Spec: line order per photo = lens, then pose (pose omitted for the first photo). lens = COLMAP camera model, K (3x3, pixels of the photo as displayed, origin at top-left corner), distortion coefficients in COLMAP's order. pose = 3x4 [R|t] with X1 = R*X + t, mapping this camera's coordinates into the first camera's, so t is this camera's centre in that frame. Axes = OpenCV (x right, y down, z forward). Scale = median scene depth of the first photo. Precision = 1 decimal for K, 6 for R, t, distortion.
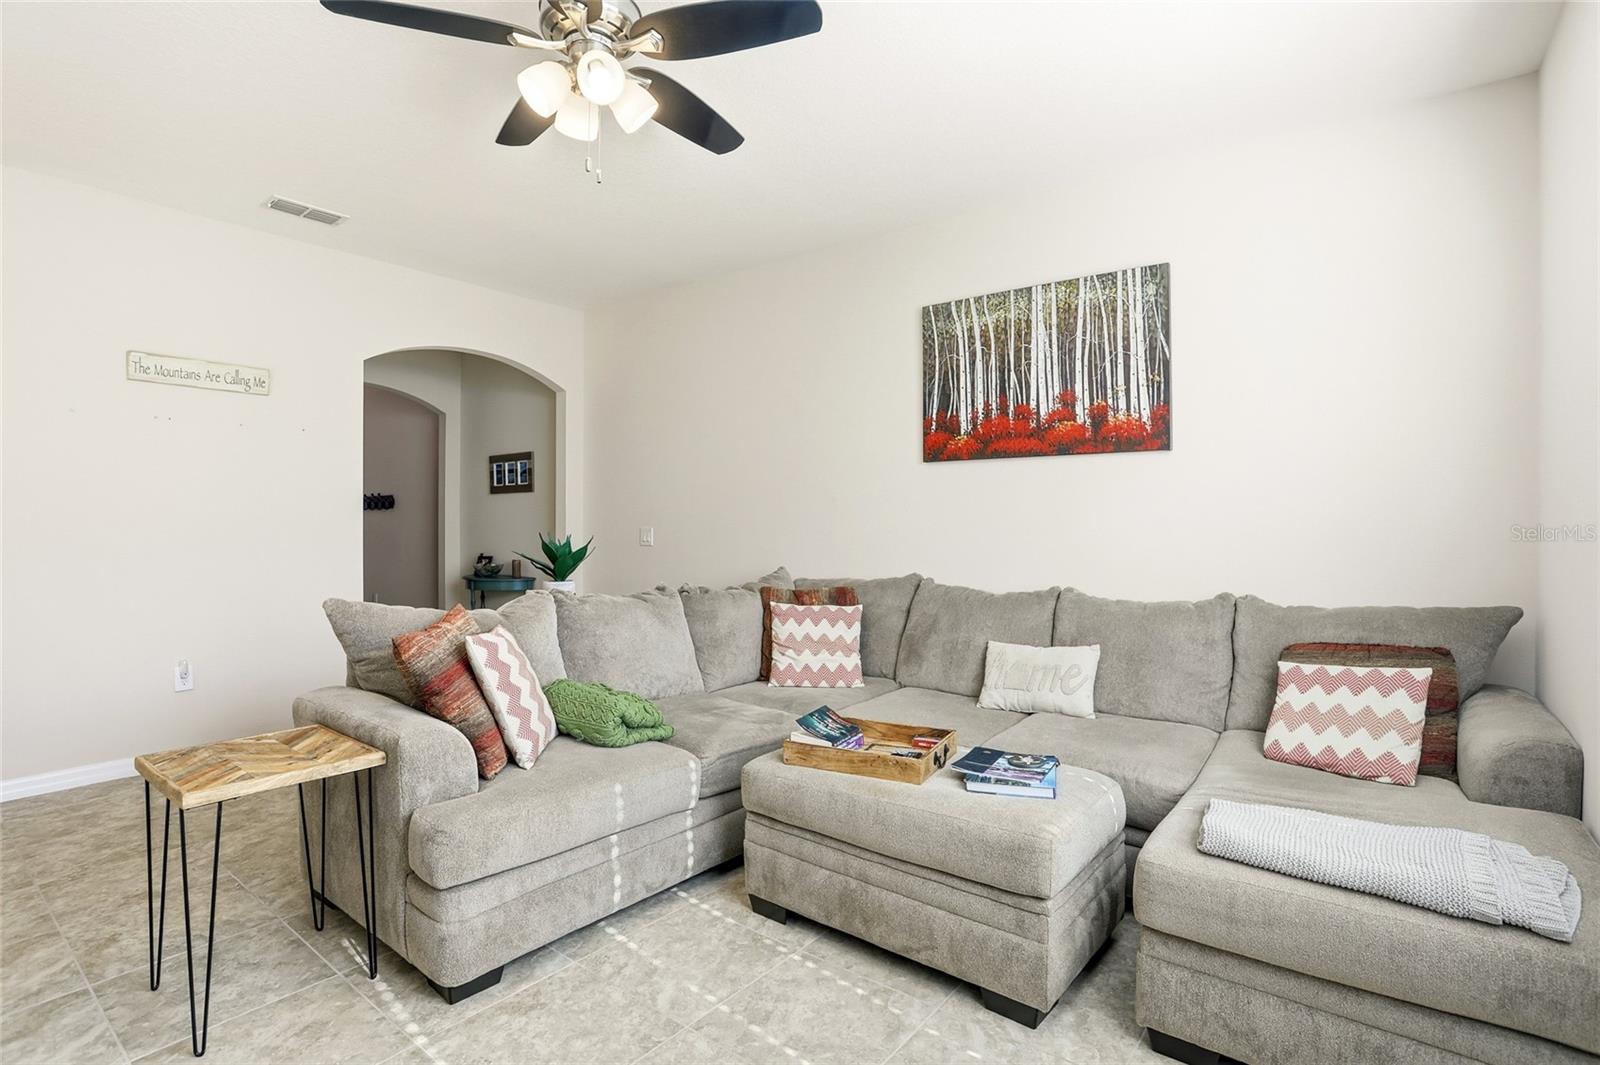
lens RADIAL K [[773.7, 0, 802.3], [0, 773.7, 522.9], [0, 0, 1]] dist [-0.045507, 0.007370]
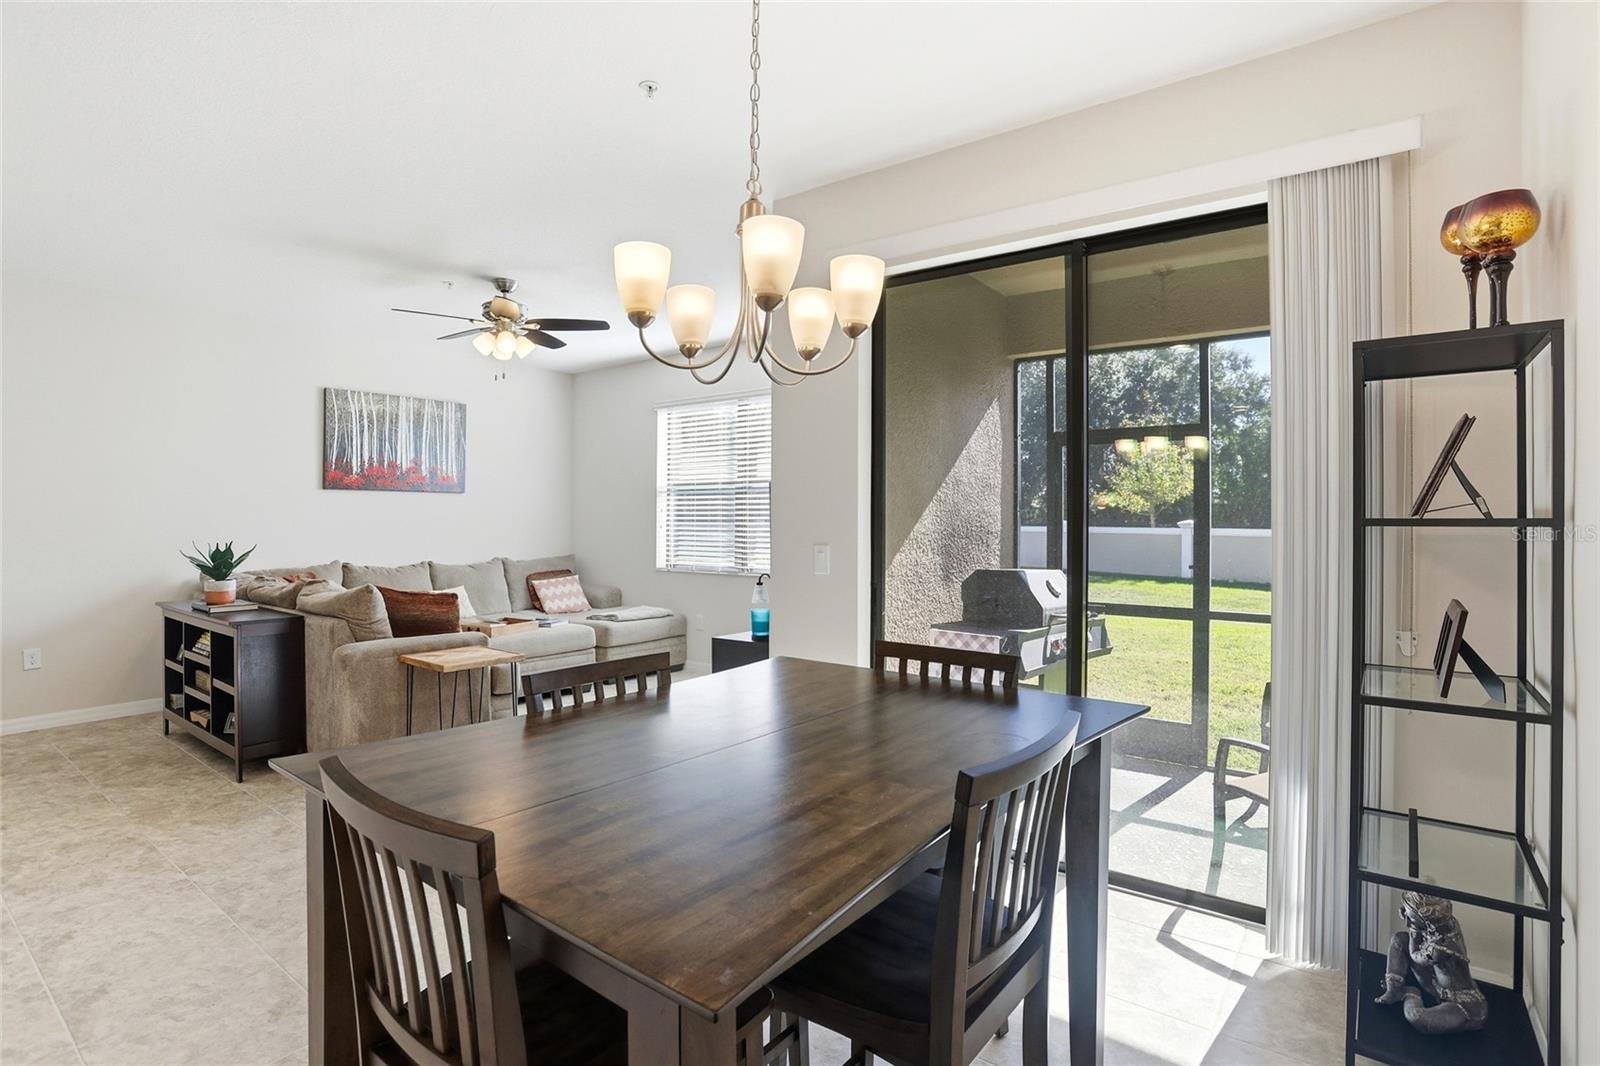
lens RADIAL K [[773.7, 0, 803.9], [0, 773.7, 525.5], [0, 0, 1]] dist [-0.045507, 0.007370]
pose [[-0.001188, -0.015028, 0.999886, -1.478546], [-0.006390, 0.999867, 0.015020, -0.039195], [-0.999979, -0.006372, -0.001284, 0.058899]]
